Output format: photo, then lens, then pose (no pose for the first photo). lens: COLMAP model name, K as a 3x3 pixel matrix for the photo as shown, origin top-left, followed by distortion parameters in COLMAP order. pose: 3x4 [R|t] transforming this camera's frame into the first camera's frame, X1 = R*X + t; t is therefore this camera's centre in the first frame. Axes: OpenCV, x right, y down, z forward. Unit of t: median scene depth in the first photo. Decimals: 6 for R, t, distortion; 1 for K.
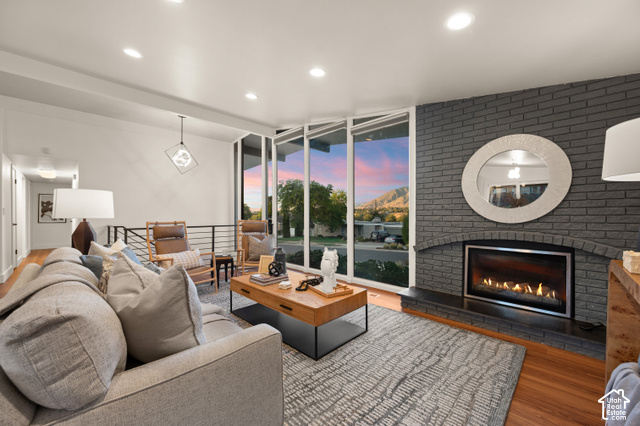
lens RADIAL K [[254.6, 0, 320.0], [0, 254.6, 213.4], [0, 0, 1]] dist [-0.000830, 0.000017]
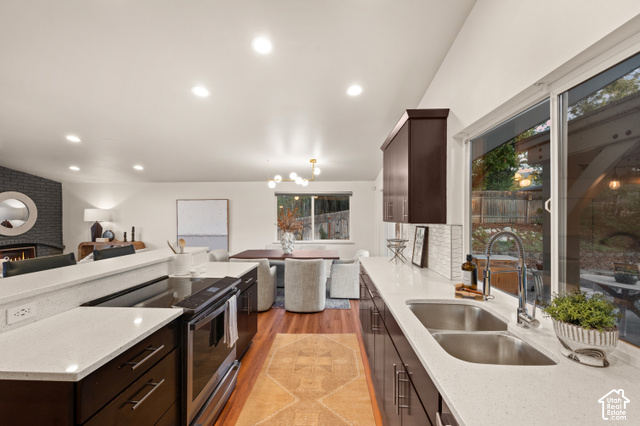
lens RADIAL K [[267.6, 0, 318.1], [0, 267.6, 215.3], [0, 0, 1]] dist [0.000730, 0.000109]
pose [[-0.662357, 0.003445, 0.749180, -2.693576], [0.001837, 0.999994, -0.002975, -0.125022], [-0.749186, -0.000595, -0.662359, 0.673097]]
